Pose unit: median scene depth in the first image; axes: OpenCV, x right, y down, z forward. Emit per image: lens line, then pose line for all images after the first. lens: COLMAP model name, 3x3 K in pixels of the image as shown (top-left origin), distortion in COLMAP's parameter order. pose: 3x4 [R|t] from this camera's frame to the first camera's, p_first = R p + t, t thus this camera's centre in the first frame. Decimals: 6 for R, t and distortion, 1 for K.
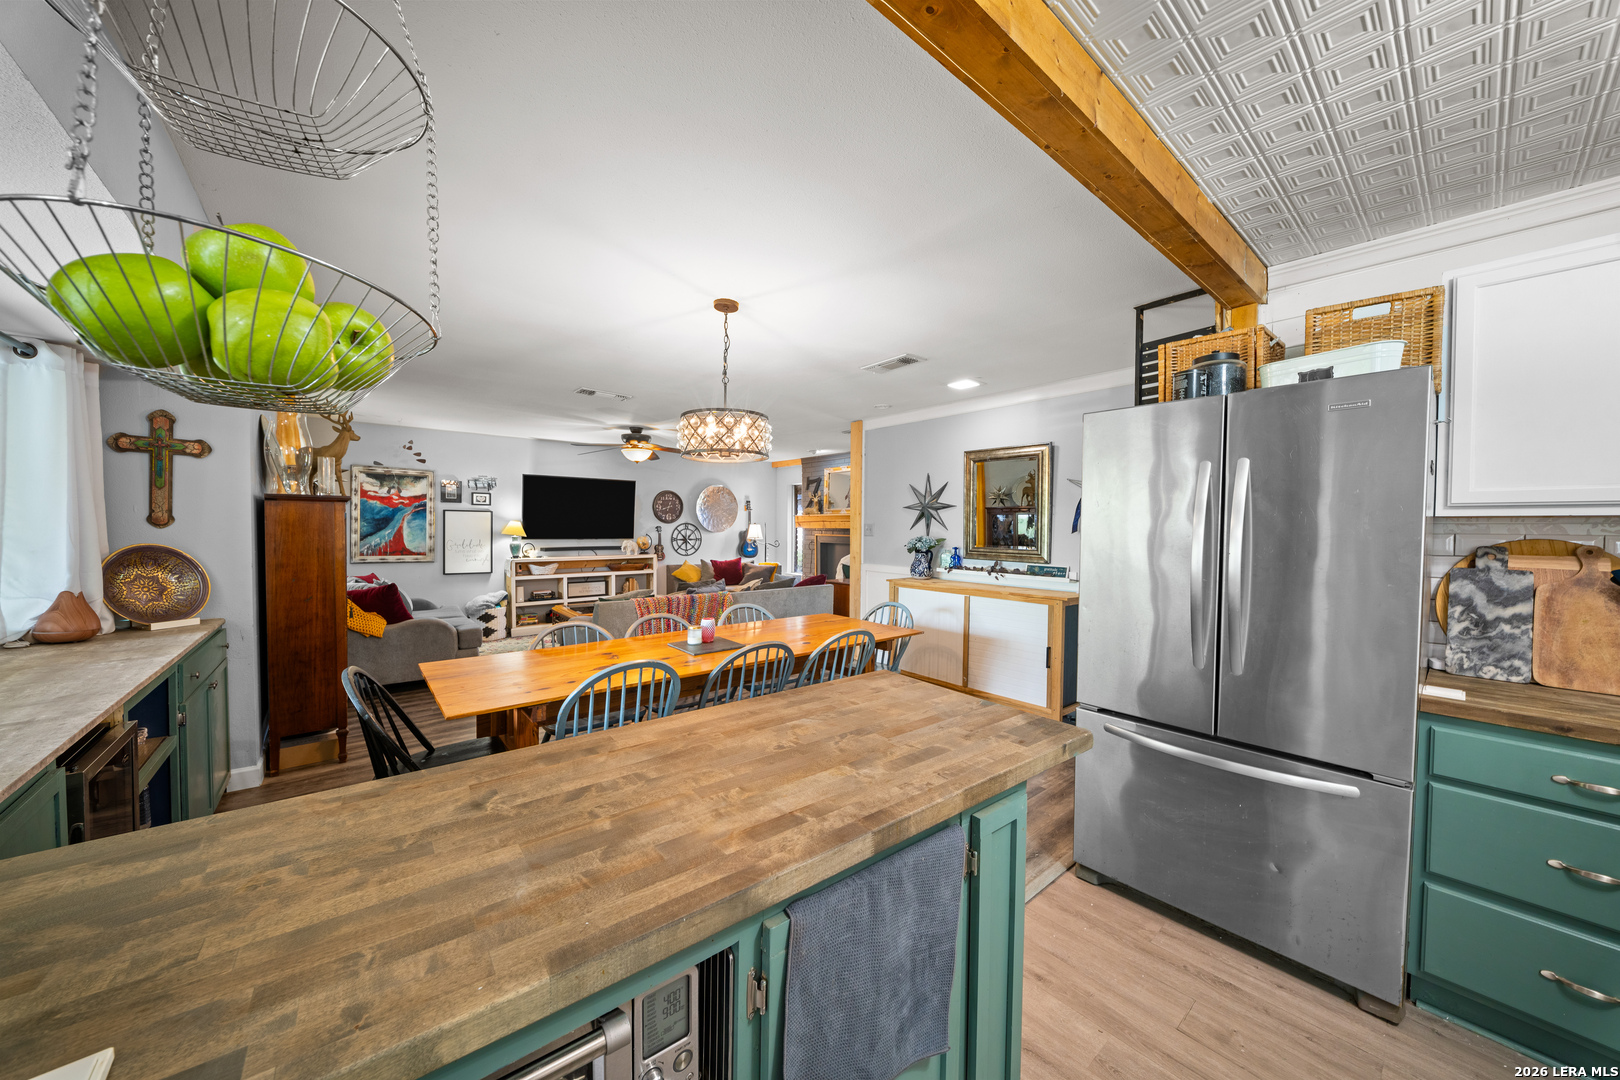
lens RADIAL K [[564.3, 0, 809.8], [0, 564.3, 542.1], [0, 0, 1]] dist [-0.005172, -0.001829]
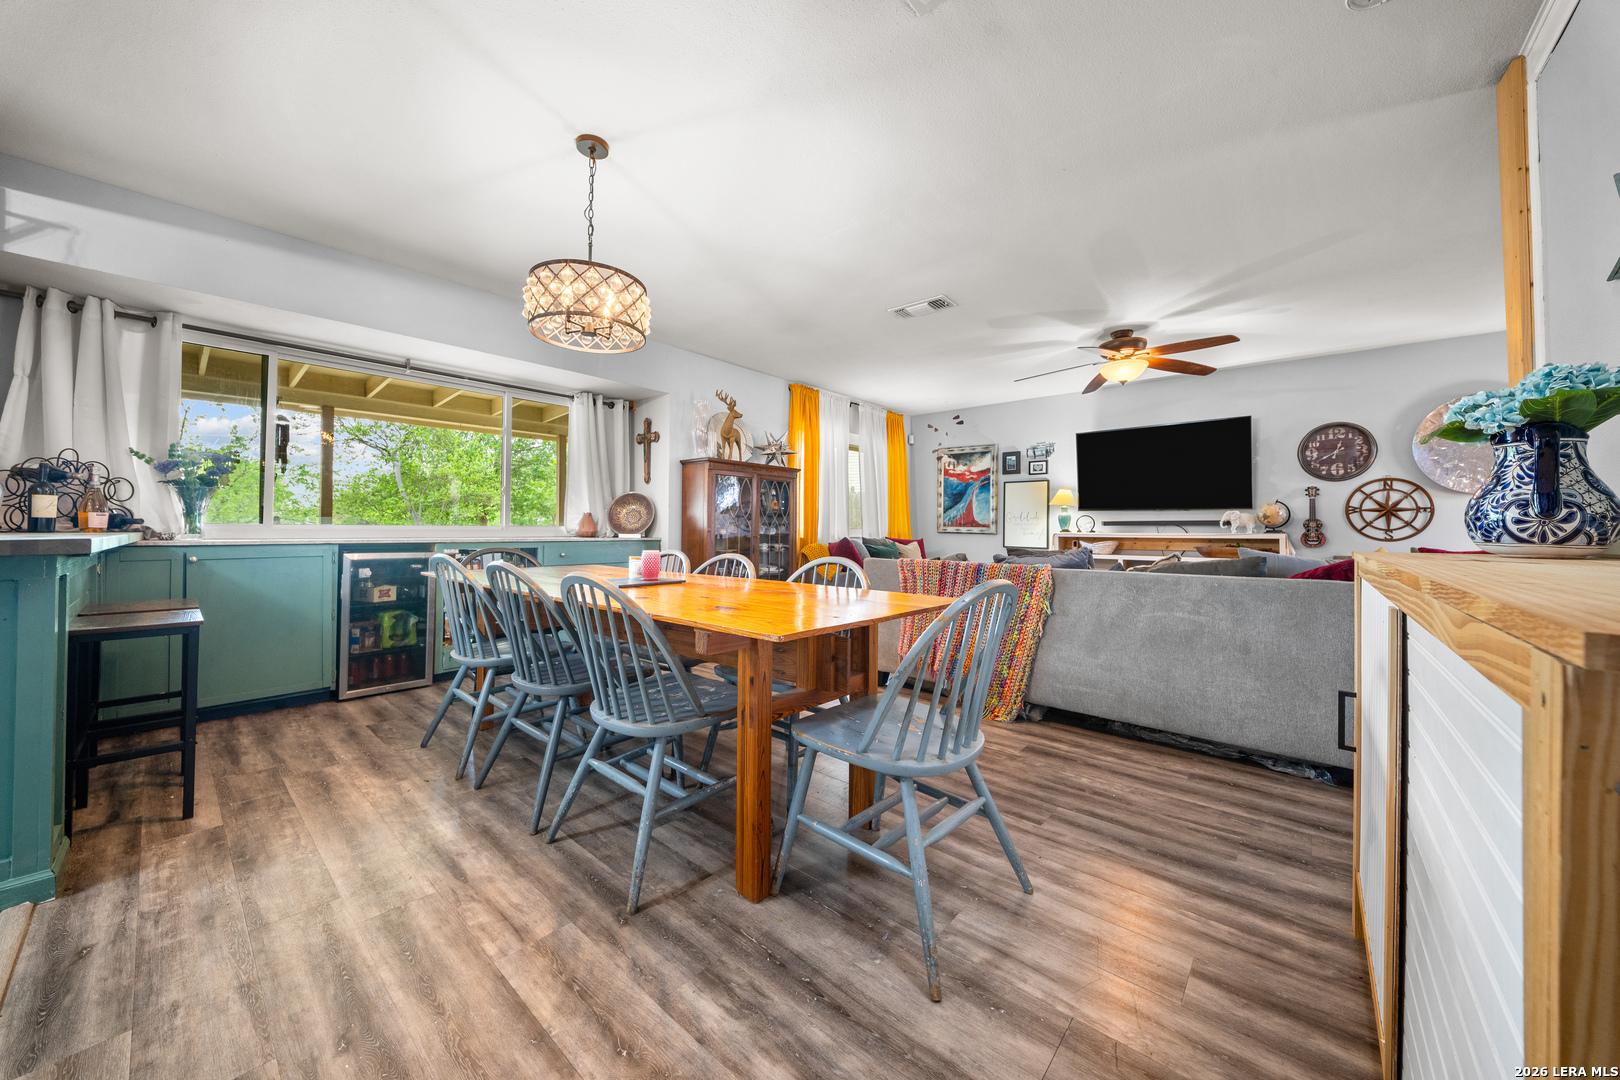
lens RADIAL K [[564.3, 0, 800.5], [0, 564.3, 531.8], [0, 0, 1]] dist [-0.005172, -0.001829]
pose [[0.156020, -0.001964, -0.987752, 0.263053], [-0.032687, 0.999440, -0.007150, 0.046917], [0.987213, 0.033402, 0.155869, 0.463413]]
